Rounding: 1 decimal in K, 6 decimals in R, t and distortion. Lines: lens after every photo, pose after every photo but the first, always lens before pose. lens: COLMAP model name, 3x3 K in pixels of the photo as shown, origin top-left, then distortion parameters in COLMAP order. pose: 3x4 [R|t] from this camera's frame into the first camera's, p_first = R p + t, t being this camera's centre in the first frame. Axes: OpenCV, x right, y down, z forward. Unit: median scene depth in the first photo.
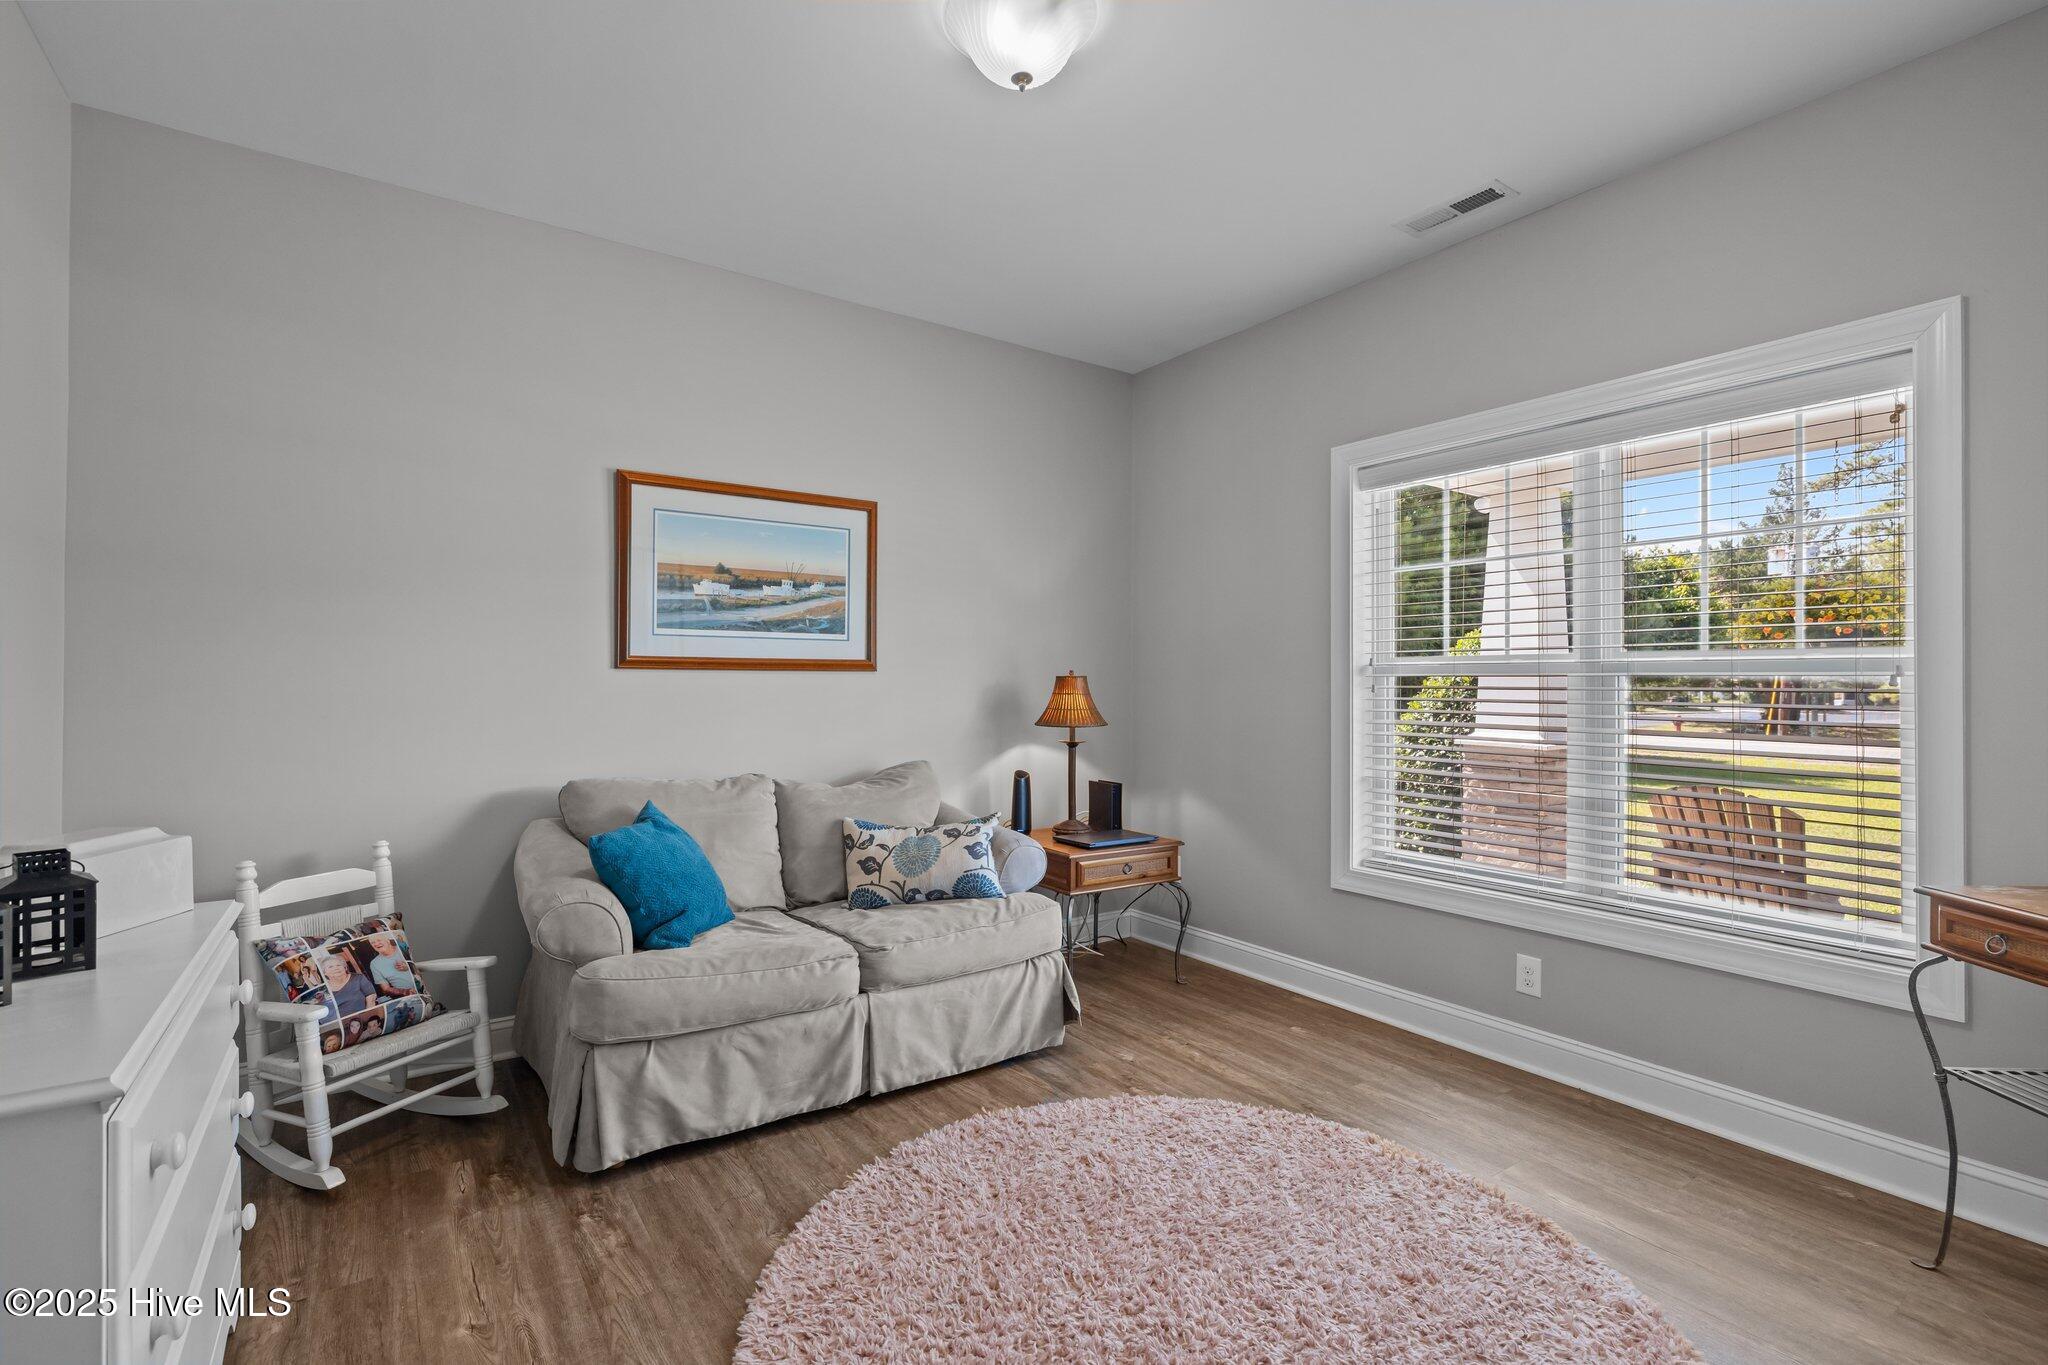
lens RADIAL K [[926.7, 0, 1022.1], [0, 926.7, 682.2], [0, 0, 1]] dist [-0.002018, -0.000028]
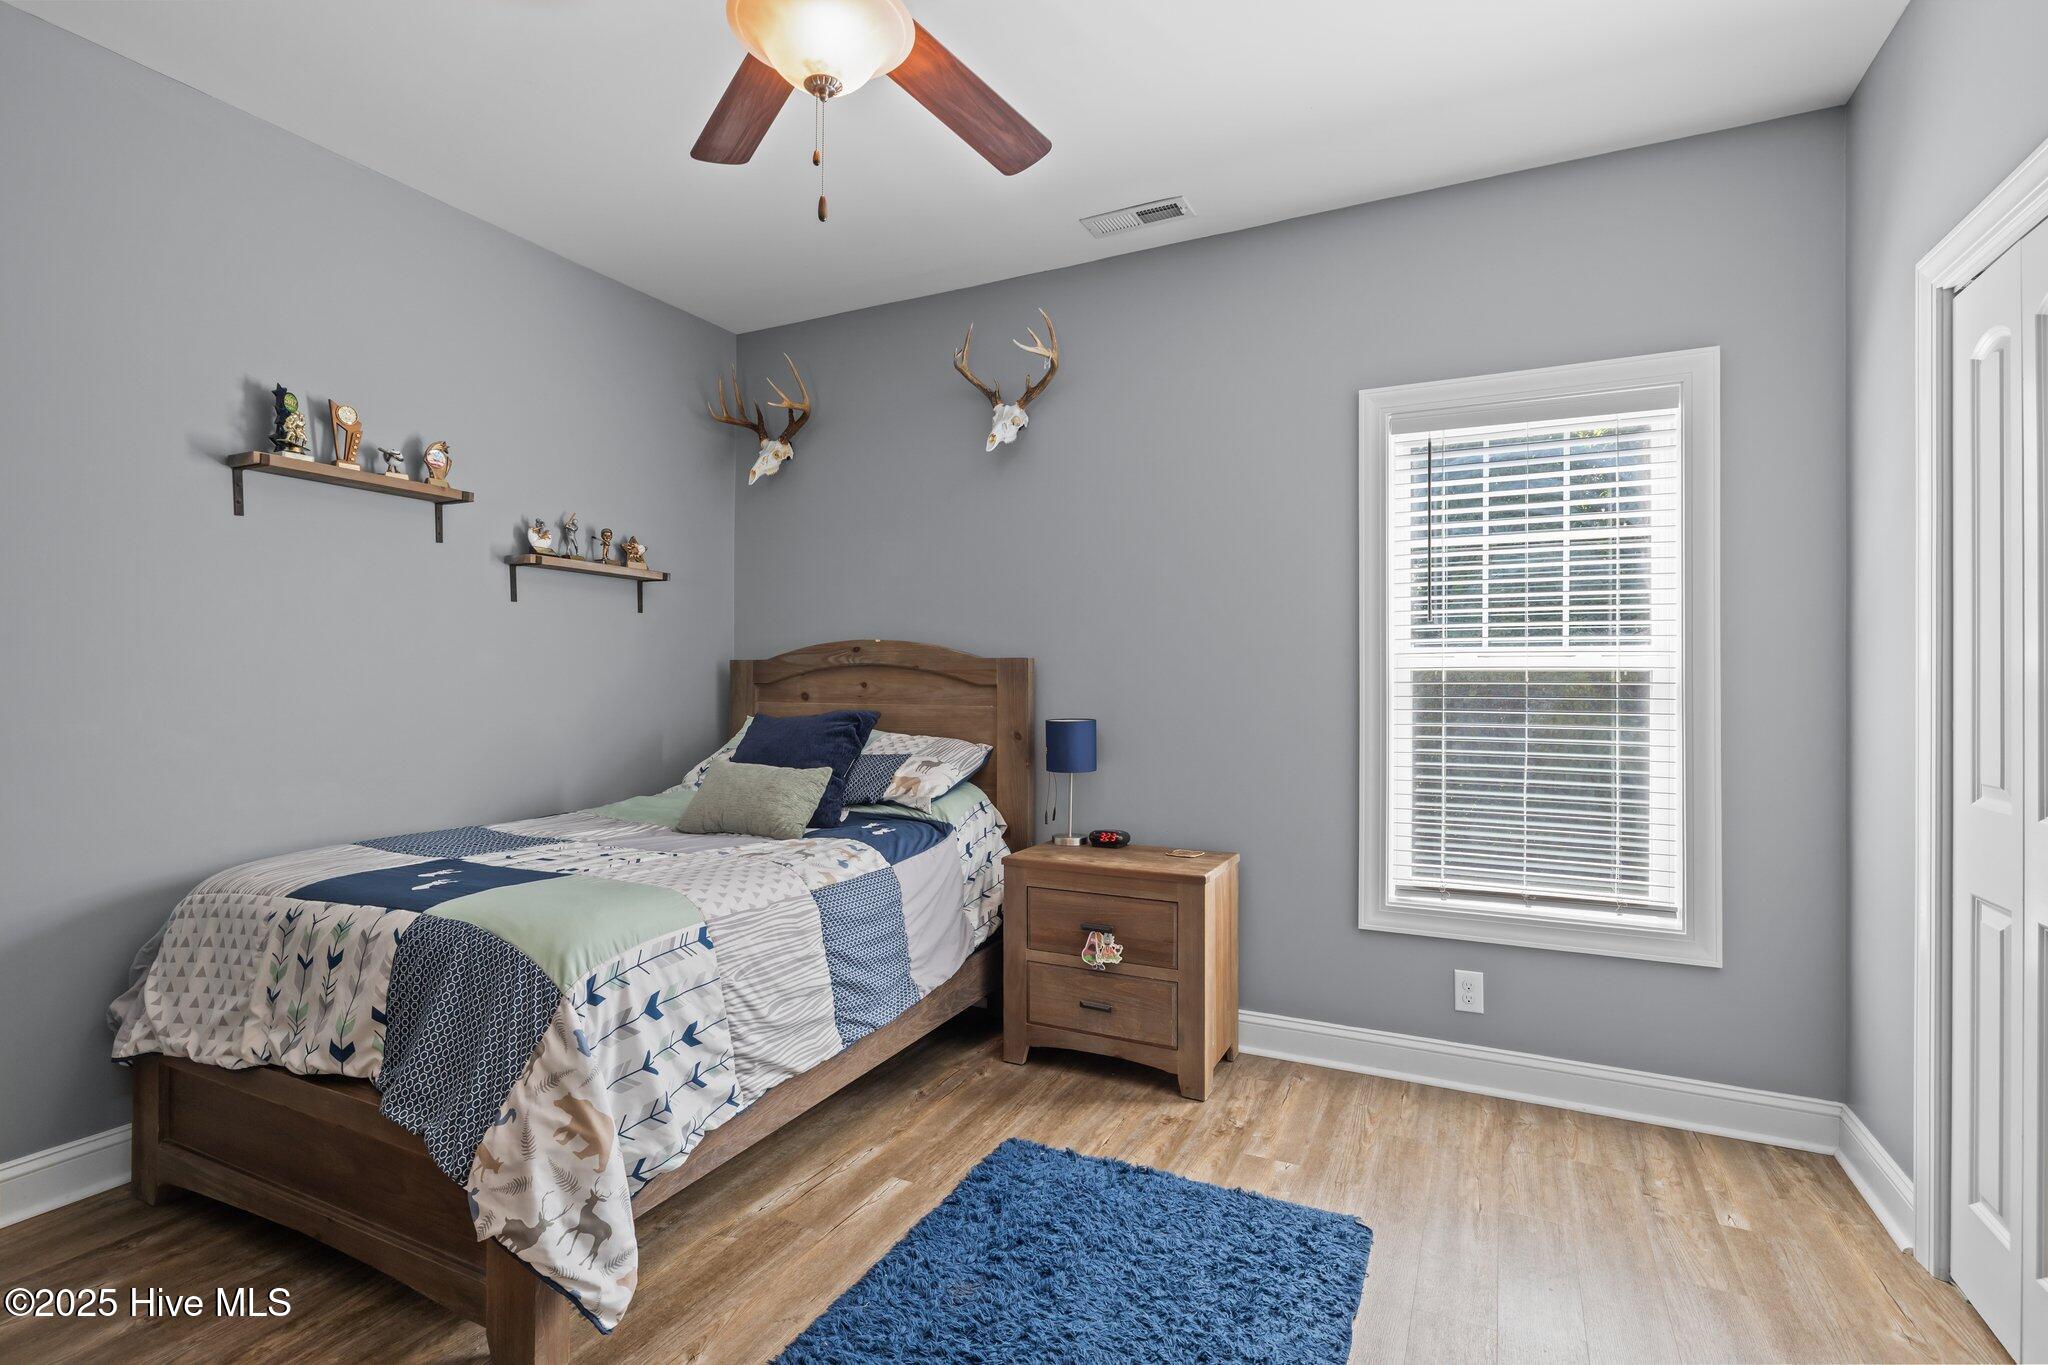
lens RADIAL K [[921.6, 0, 1024.3], [0, 921.6, 678.7], [0, 0, 1]] dist [0.000368, 0.000019]
pose [[0.883982, 0.001052, 0.467519, -0.284764], [0.000645, 0.999994, -0.003470, 0.004111], [-0.467520, 0.003369, 0.883976, 0.389703]]
